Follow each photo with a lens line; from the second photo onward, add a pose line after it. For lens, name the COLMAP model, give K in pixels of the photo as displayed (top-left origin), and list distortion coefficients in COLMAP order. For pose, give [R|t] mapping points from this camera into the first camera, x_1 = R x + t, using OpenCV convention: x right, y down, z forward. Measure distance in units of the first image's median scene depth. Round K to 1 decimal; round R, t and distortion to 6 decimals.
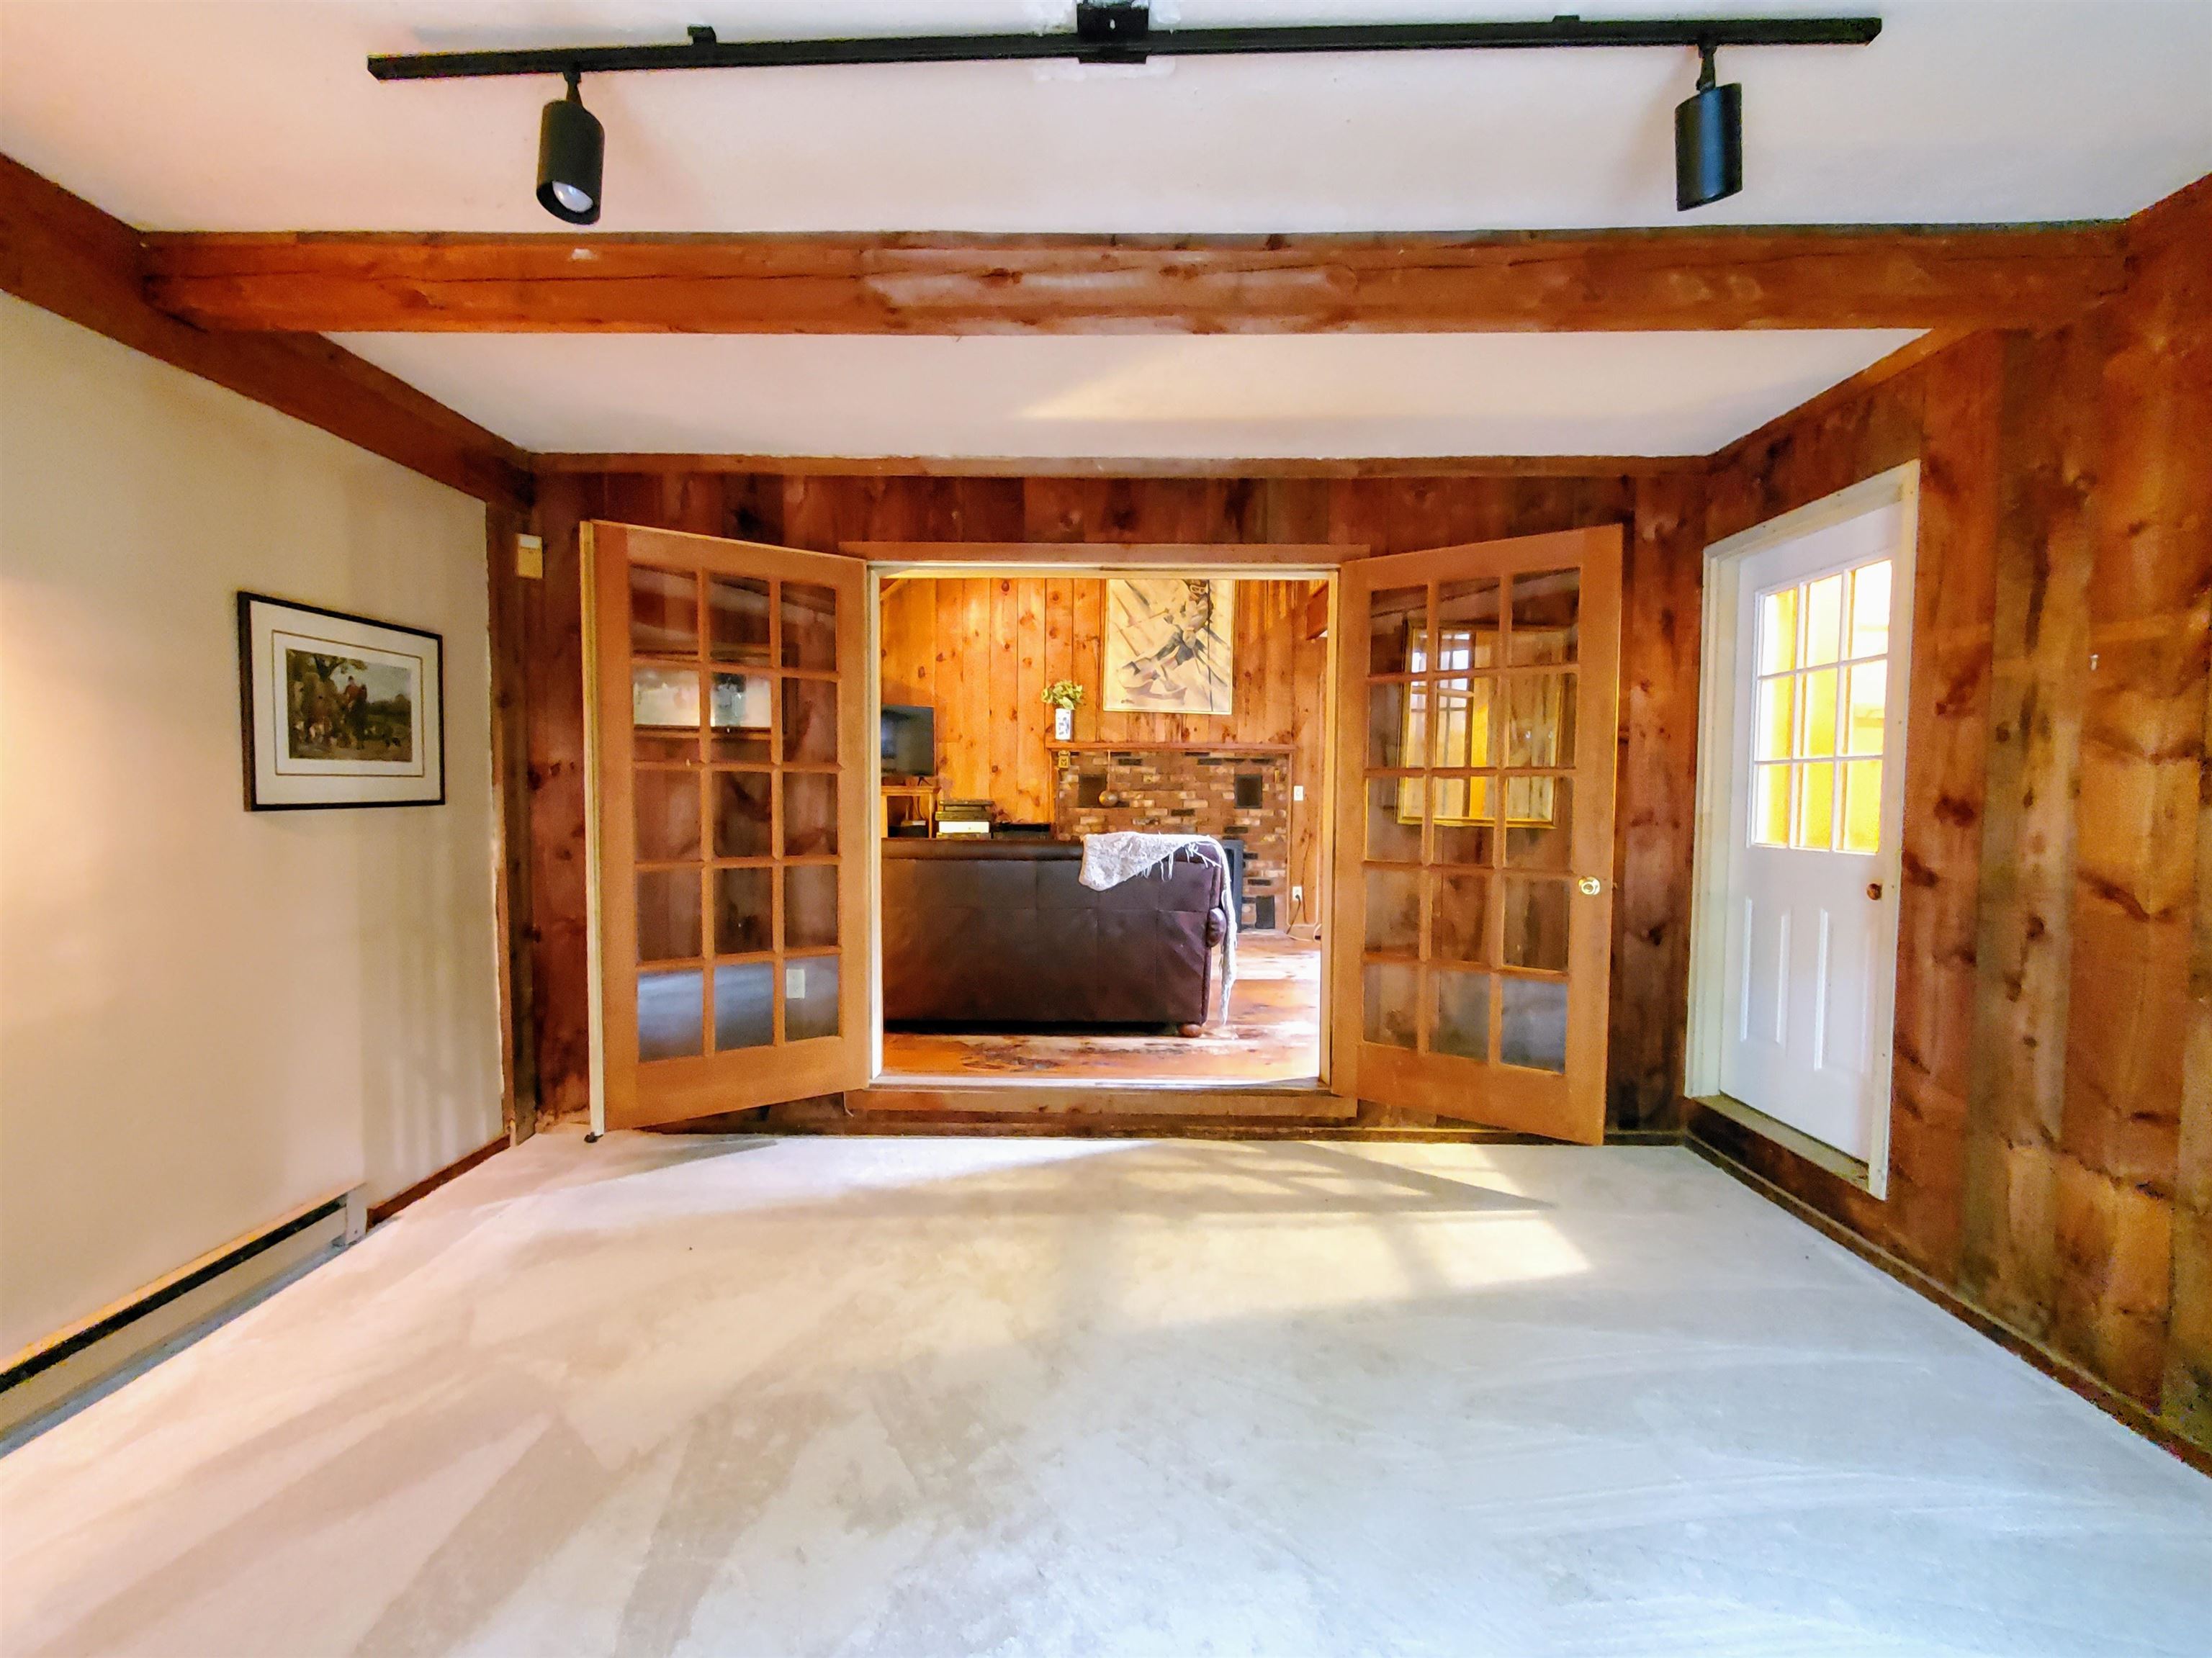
lens RADIAL K [[894.3, 0, 1106.0], [0, 894.3, 829.0], [0, 0, 1]] dist [0.011209, -0.009212]
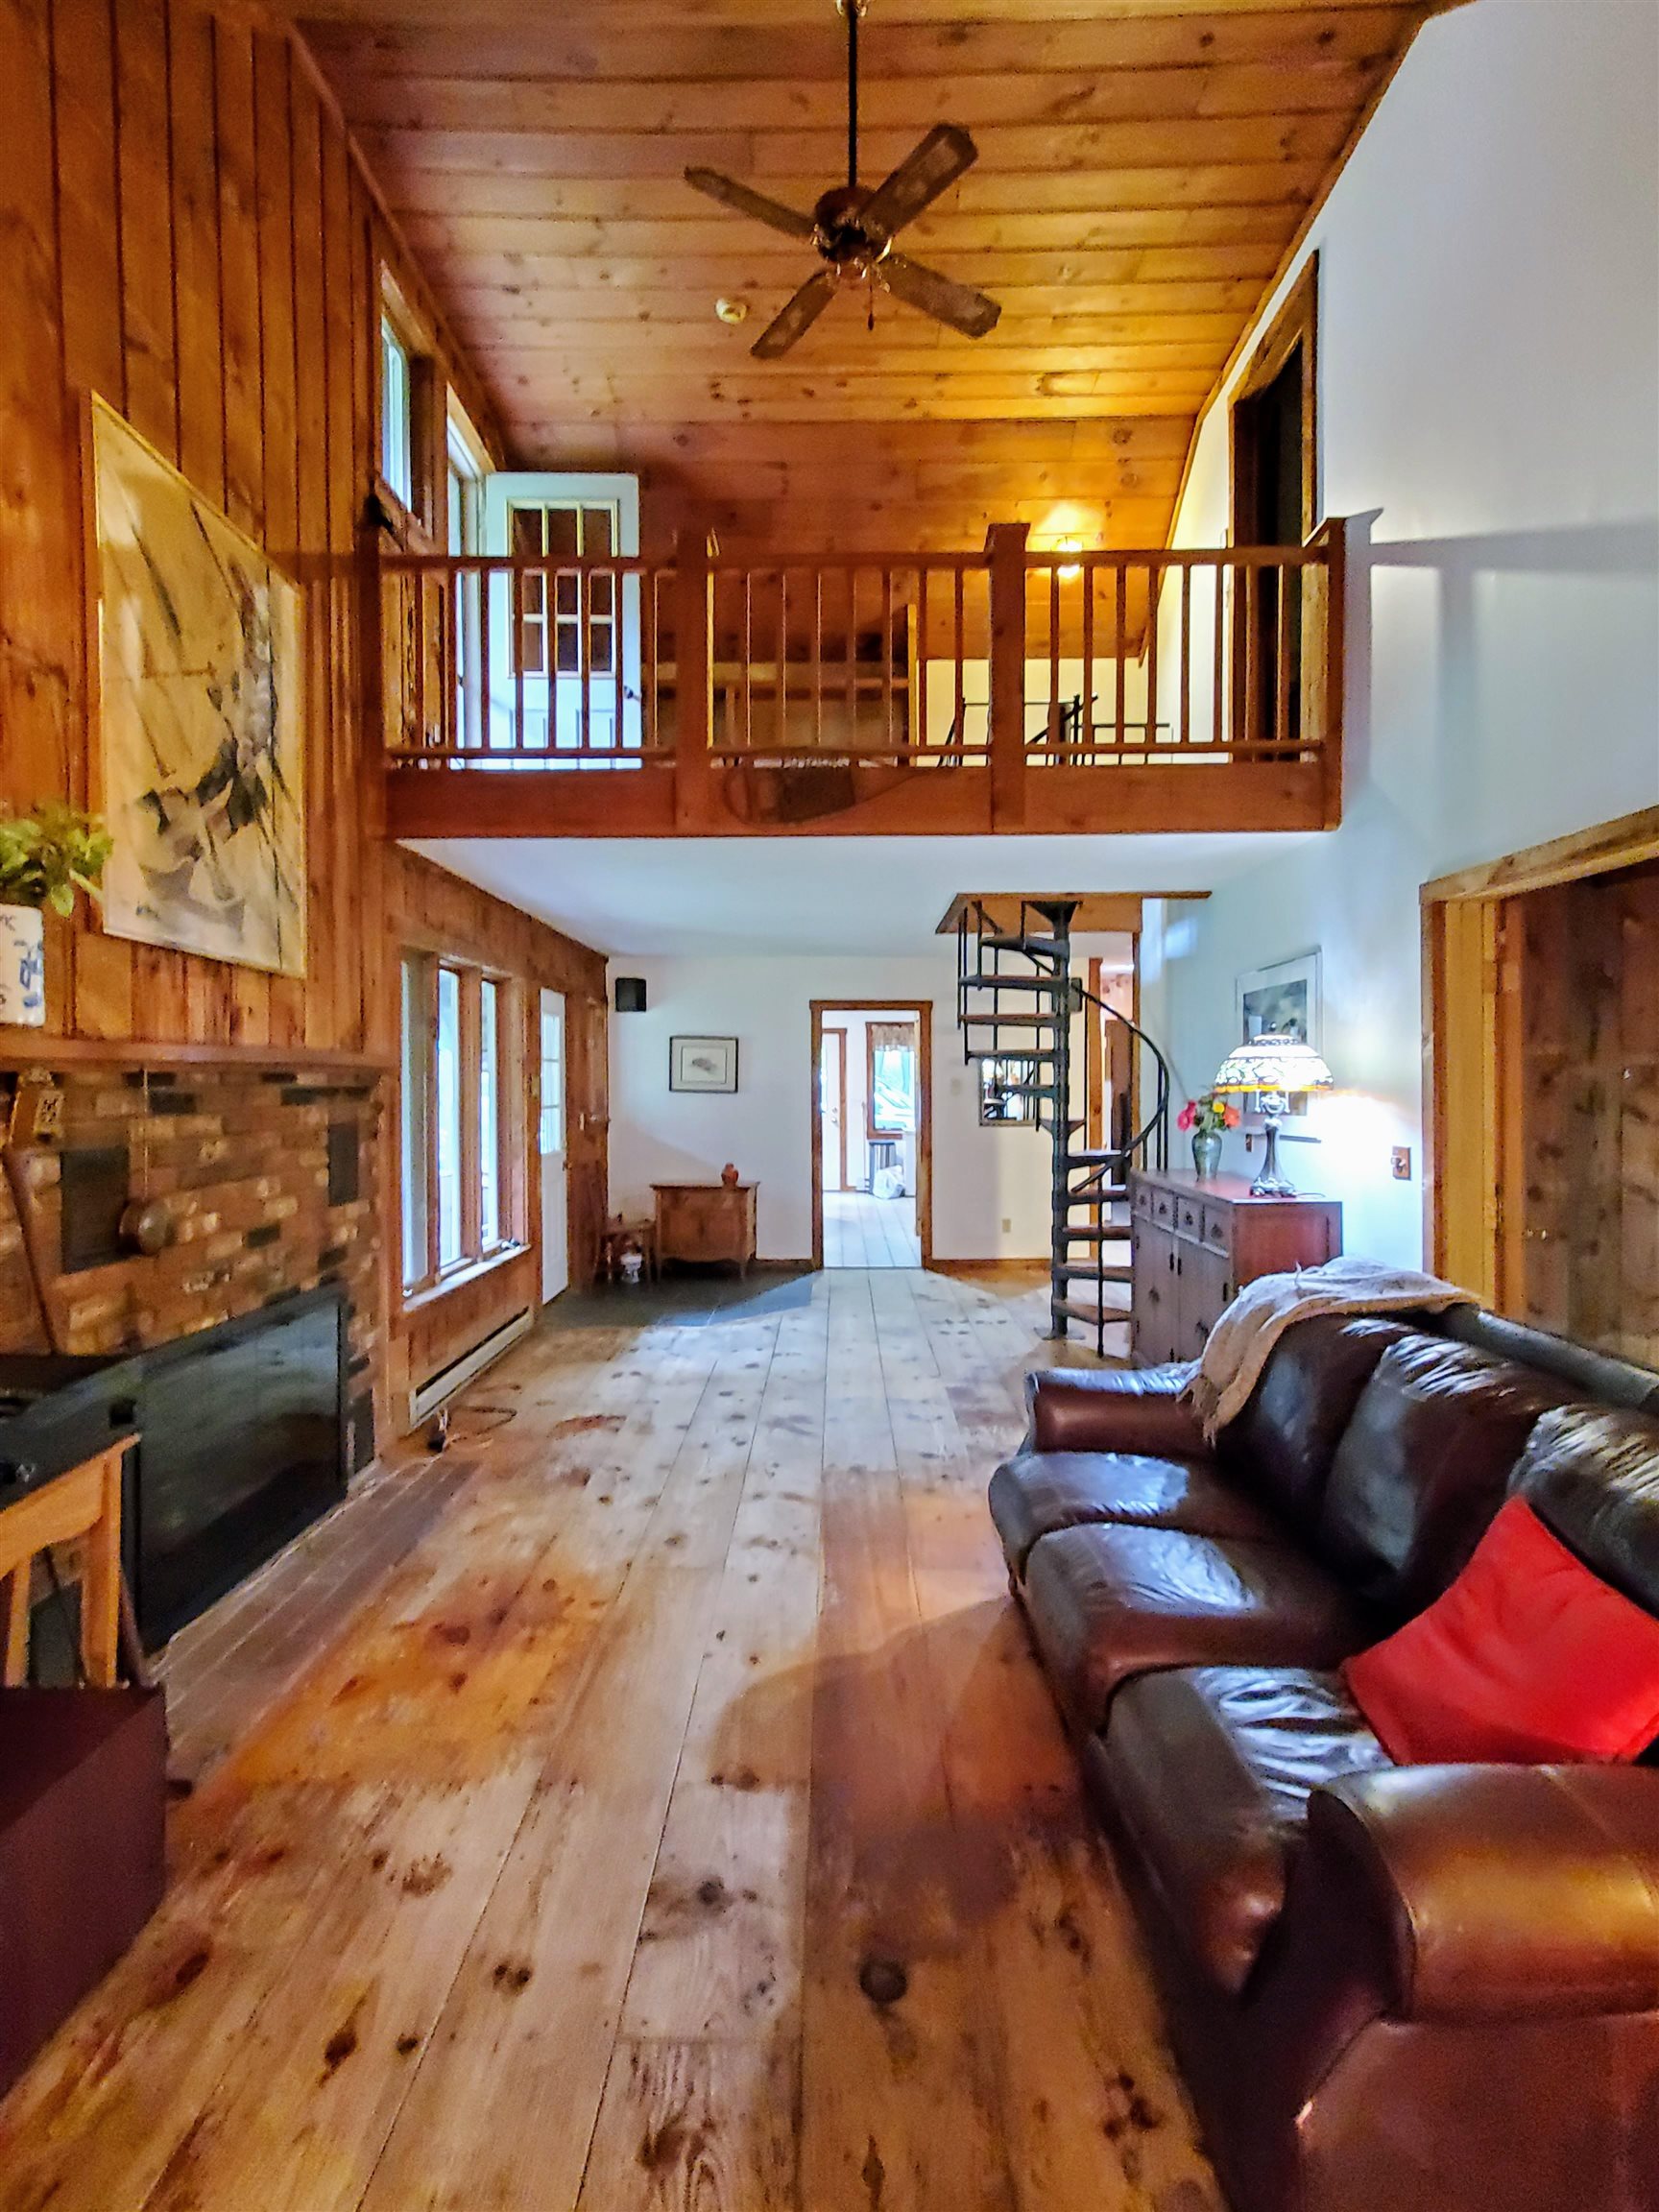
lens RADIAL K [[1113.5, 0, 821.5], [0, 1113.5, 1097.4], [0, 0, 1]] dist [-0.004081, 0.007451]
pose [[0.007450, -0.023918, 0.999686, -0.809080], [0.046059, 0.998661, 0.023550, -0.164912], [-0.998911, 0.045869, 0.008542, 1.664051]]
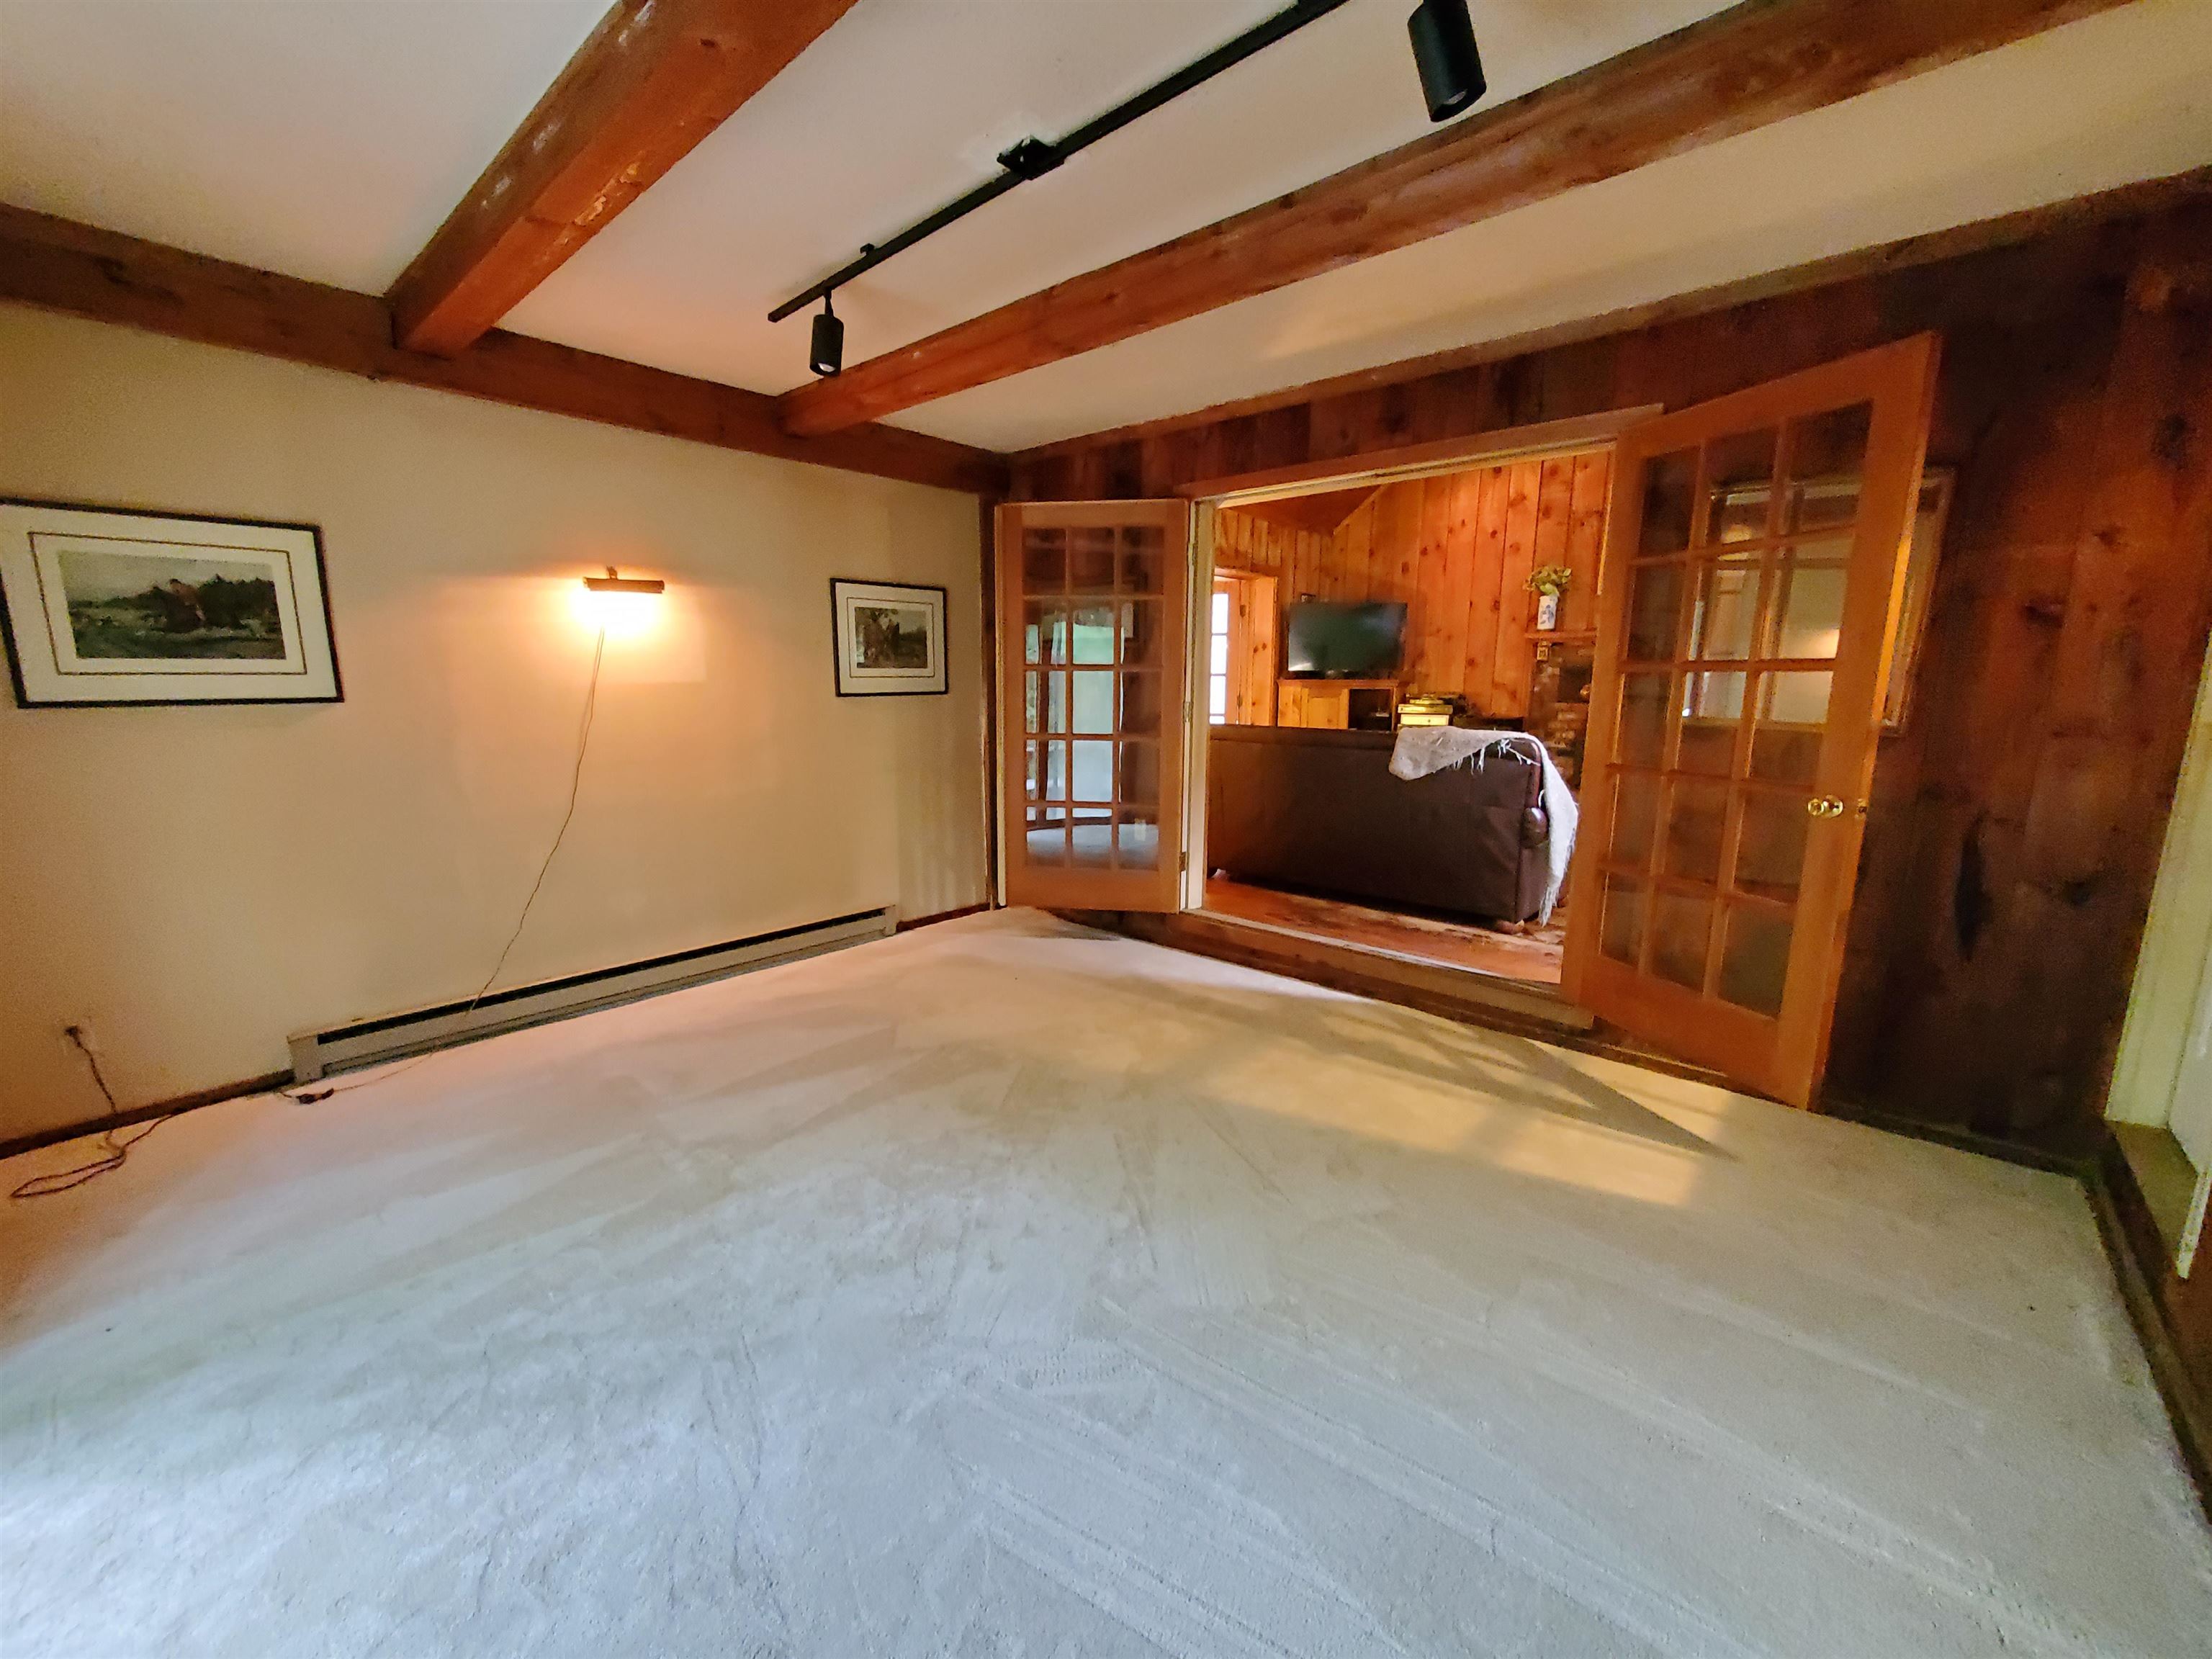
lens RADIAL K [[873.5, 0, 1106.0], [0, 873.5, 829.5], [0, 0, 1]] dist [-0.002198, -0.000246]
pose [[0.759041, 0.108343, -0.641965, 0.467051], [-0.027335, 0.990490, 0.134843, -0.004560], [0.650469, -0.084803, 0.754784, -0.030765]]
